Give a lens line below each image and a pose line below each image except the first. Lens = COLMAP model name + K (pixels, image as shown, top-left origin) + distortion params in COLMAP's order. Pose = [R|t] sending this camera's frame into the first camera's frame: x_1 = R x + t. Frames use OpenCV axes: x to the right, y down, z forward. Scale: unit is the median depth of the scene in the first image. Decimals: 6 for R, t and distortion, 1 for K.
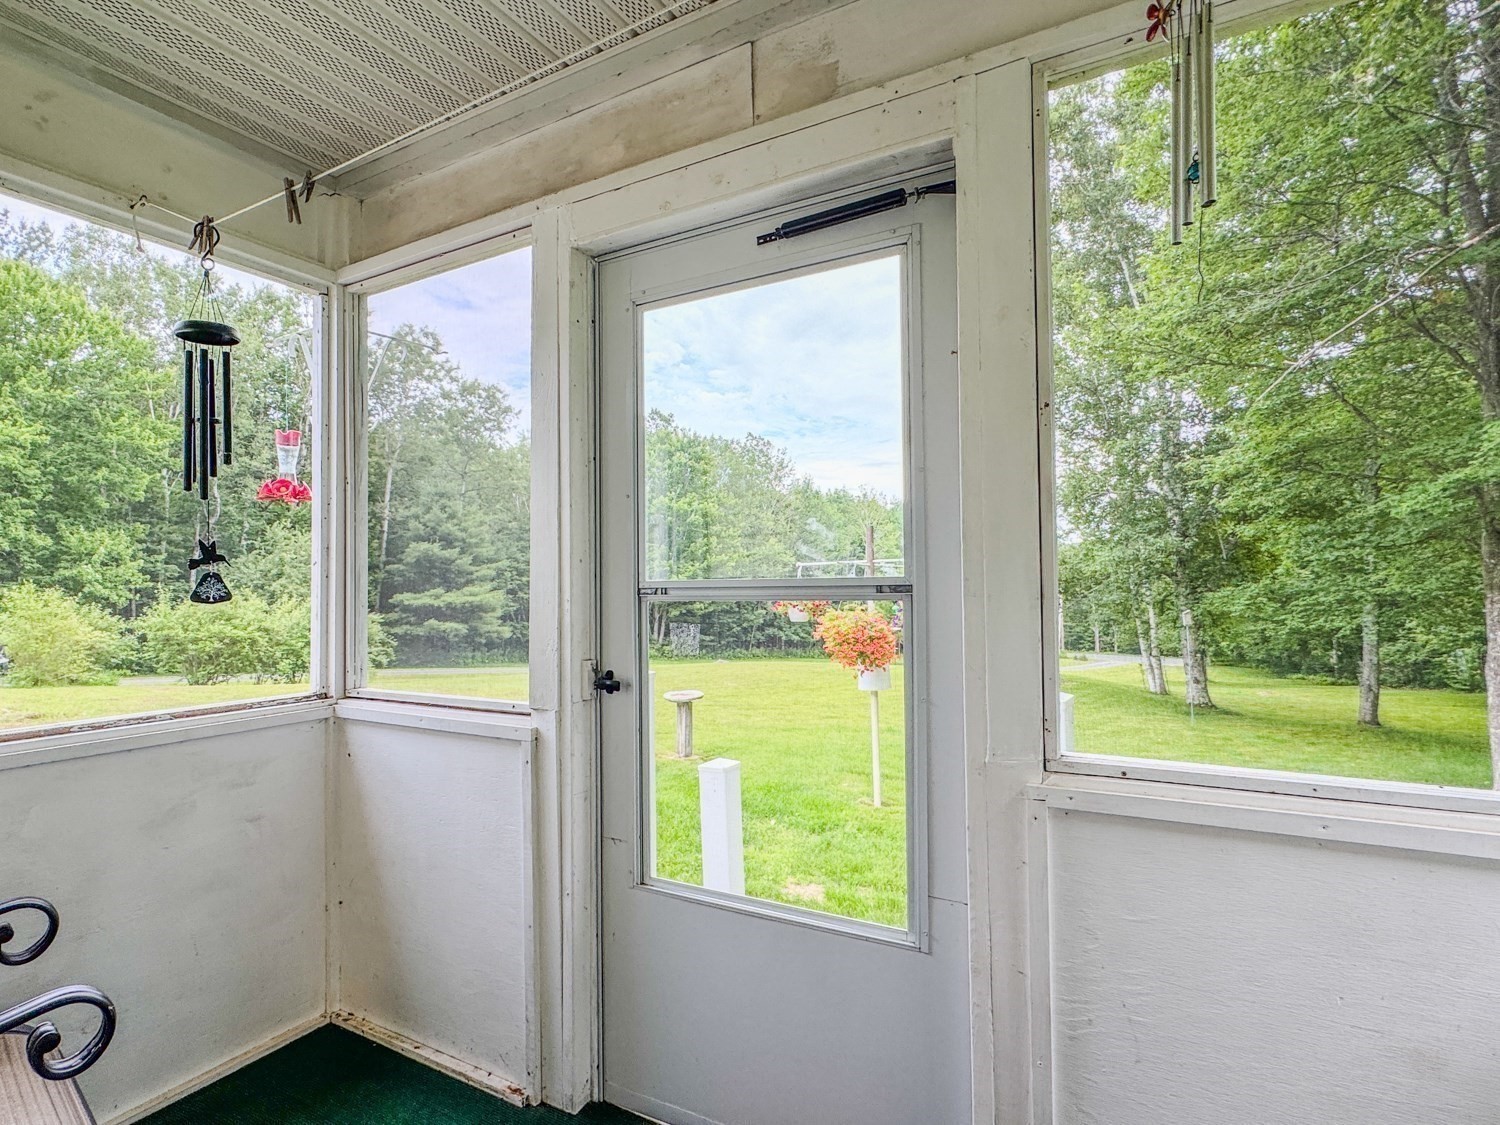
lens RADIAL K [[794.5, 0, 749.7], [0, 794.5, 566.9], [0, 0, 1]] dist [-0.000463, -0.000404]
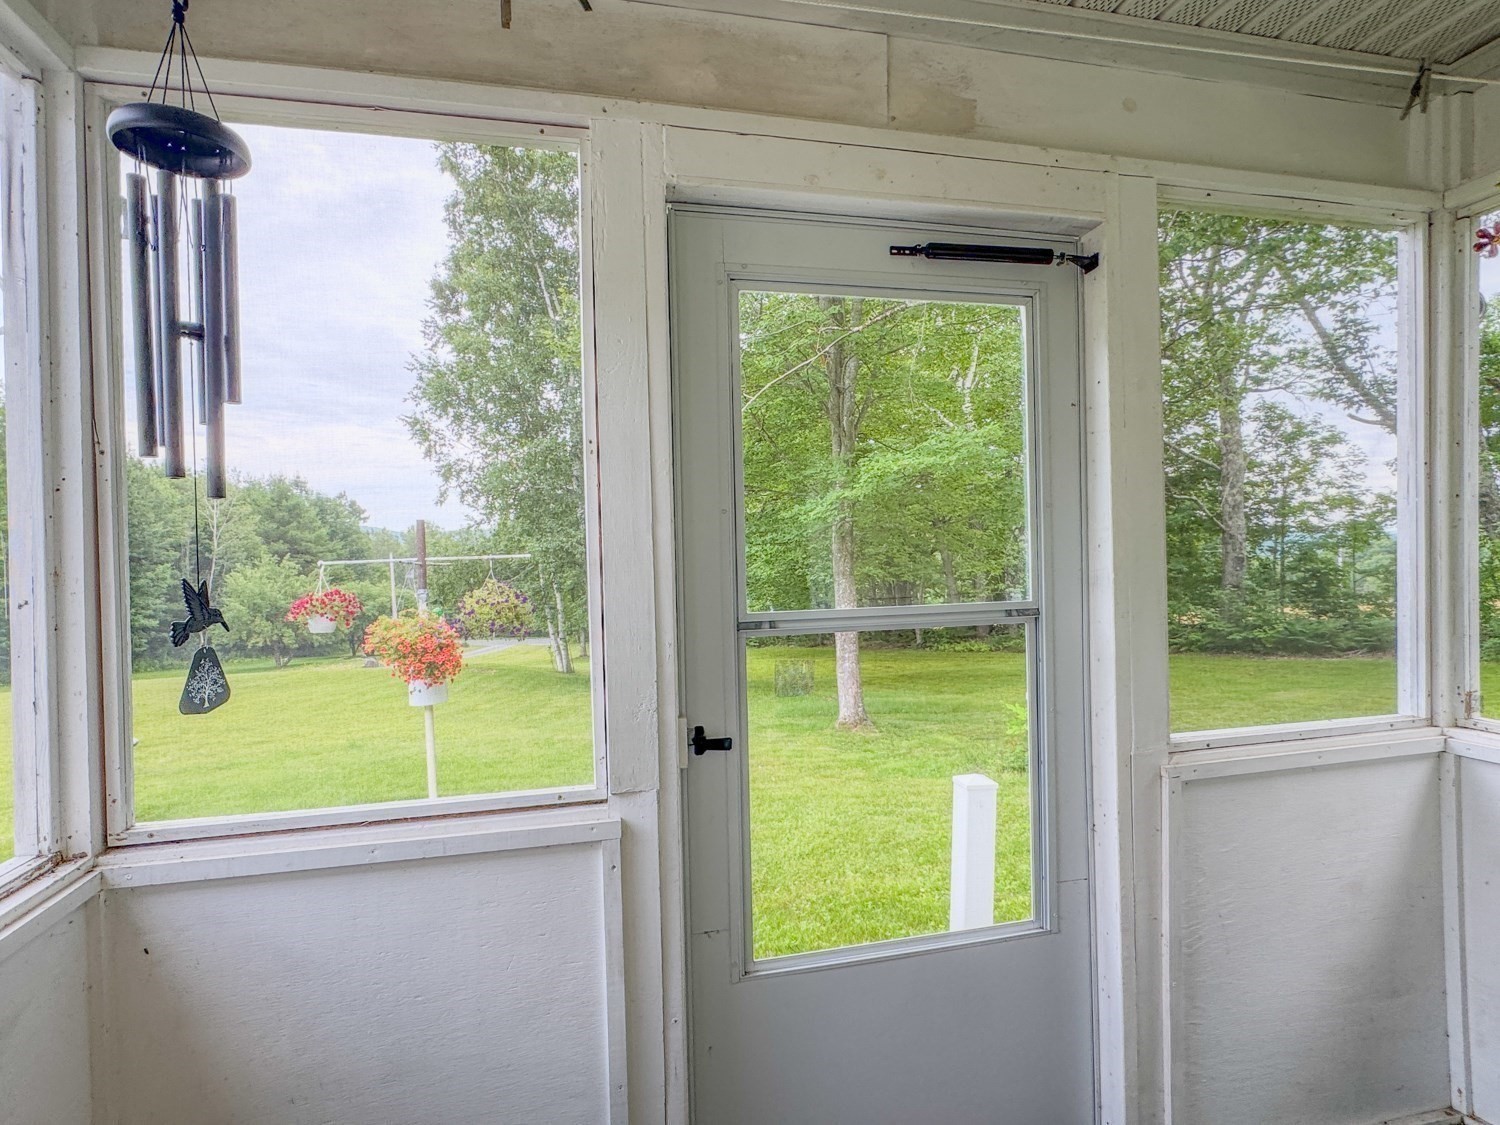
lens RADIAL K [[794.5, 0, 748.8], [0, 794.5, 565.6], [0, 0, 1]] dist [-0.000463, -0.000404]
pose [[0.728719, -0.012661, 0.684696, -0.688613], [0.003304, 0.999882, 0.014972, -0.044517], [-0.684805, -0.008648, 0.728675, 0.380472]]
